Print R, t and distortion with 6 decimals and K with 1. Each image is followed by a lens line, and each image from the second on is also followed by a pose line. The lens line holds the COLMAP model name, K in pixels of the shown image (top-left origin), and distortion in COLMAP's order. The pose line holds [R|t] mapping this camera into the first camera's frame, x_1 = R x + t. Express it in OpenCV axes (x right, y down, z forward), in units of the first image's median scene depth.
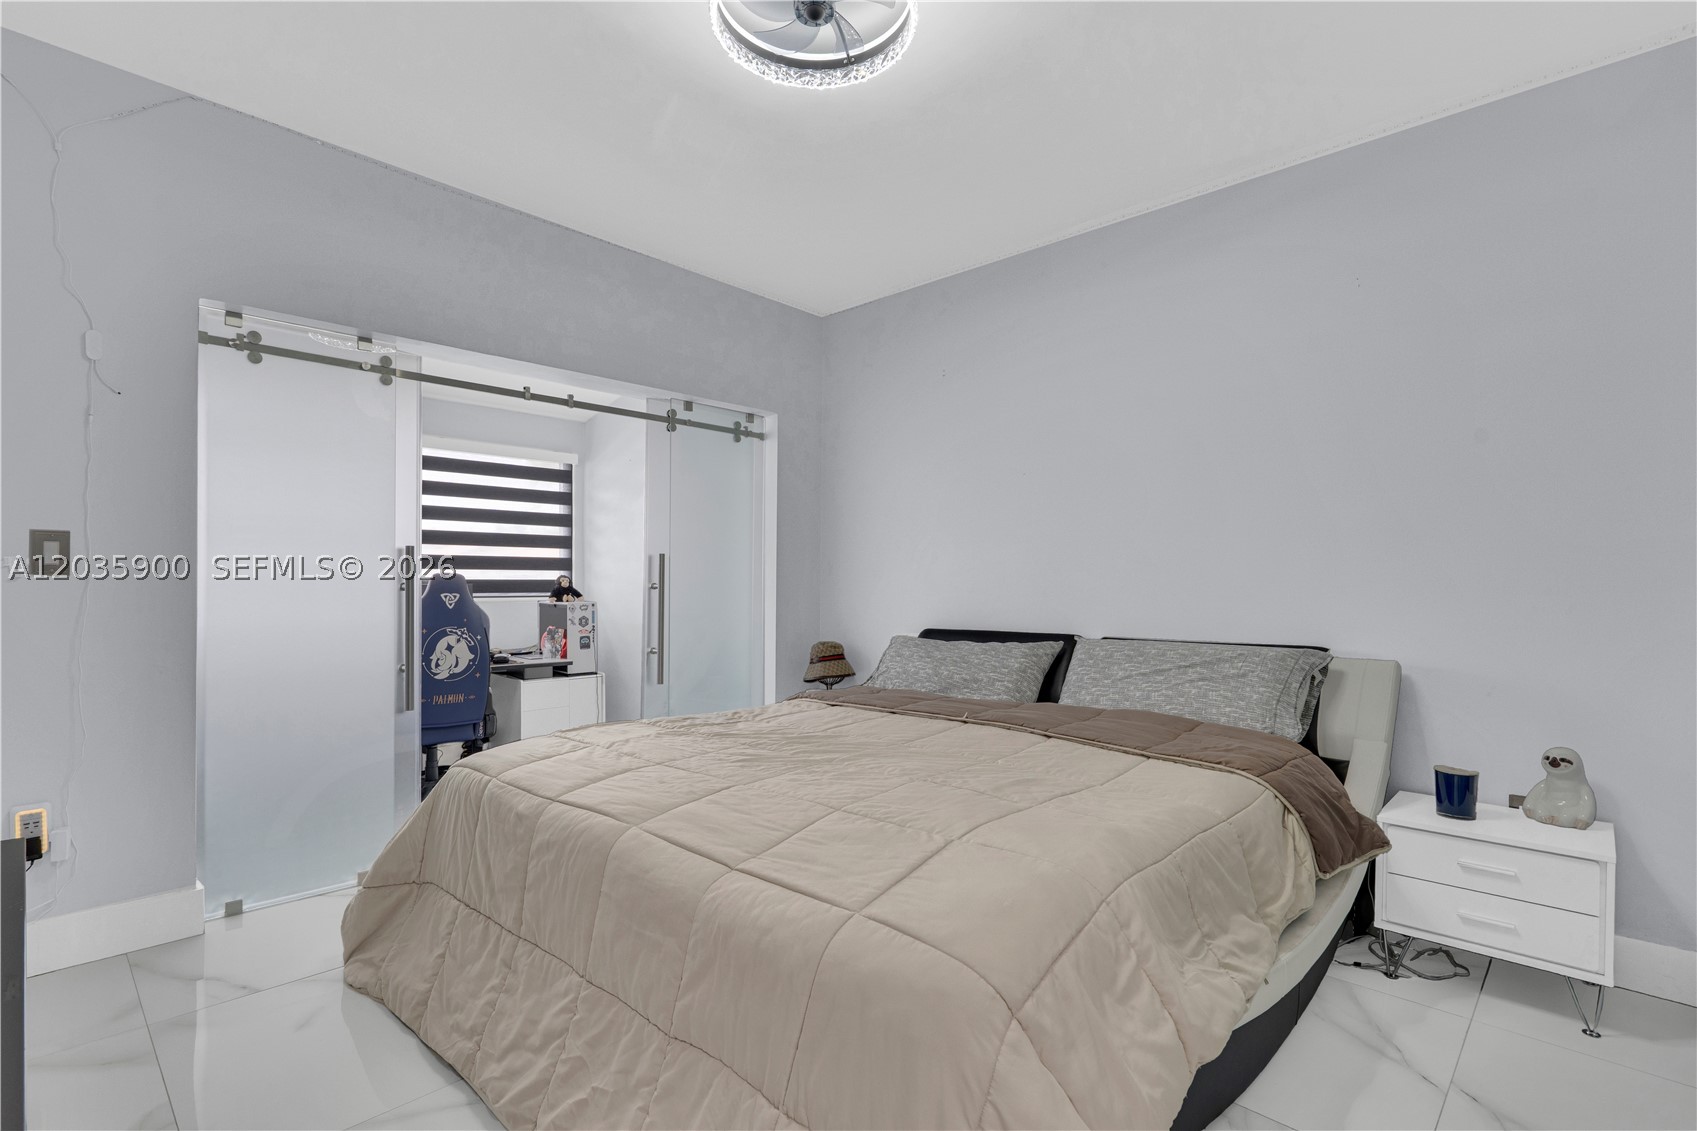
lens RADIAL K [[812.3, 0, 848.8], [0, 812.3, 576.6], [0, 0, 1]] dist [-0.002352, -0.000108]
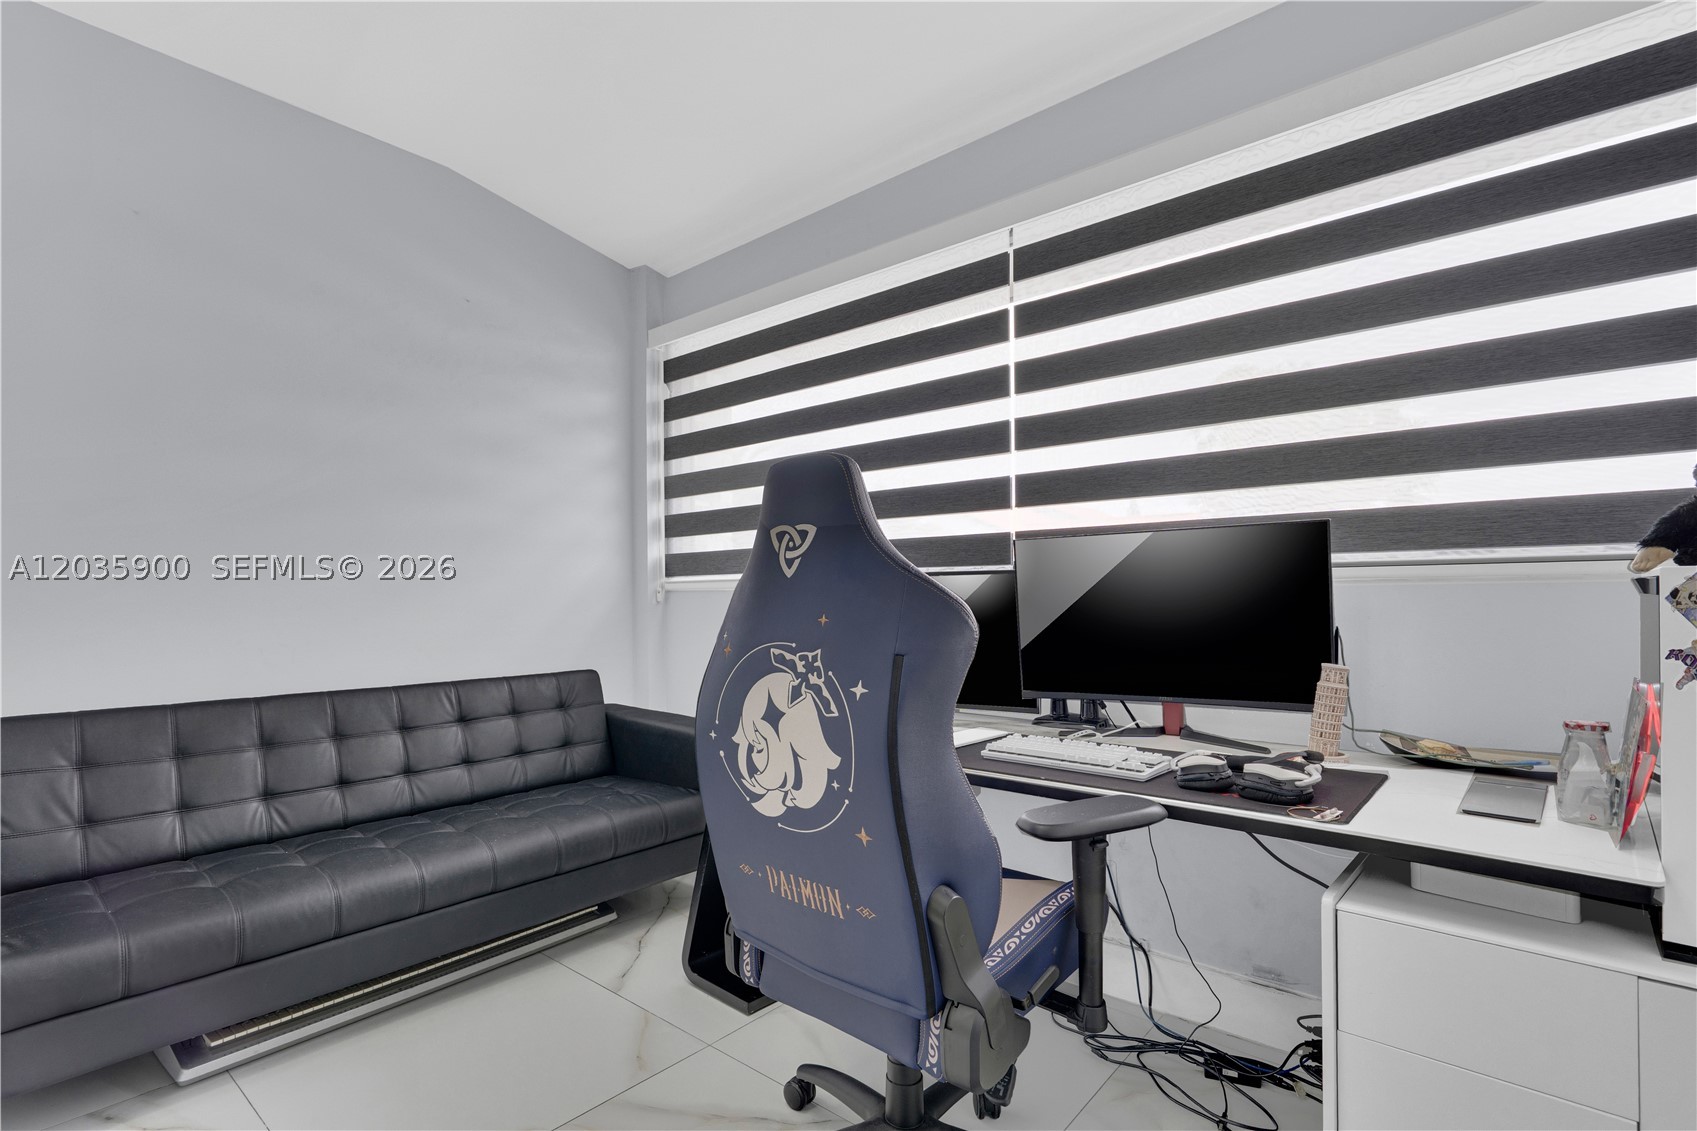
lens RADIAL K [[812.3, 0, 849.2], [0, 812.3, 581.8], [0, 0, 1]] dist [-0.002352, -0.000108]
pose [[0.054711, -0.007020, -0.998478, -0.202398], [0.012685, 0.999899, -0.006335, 0.042538], [0.998422, -0.012320, 0.054795, 1.004905]]
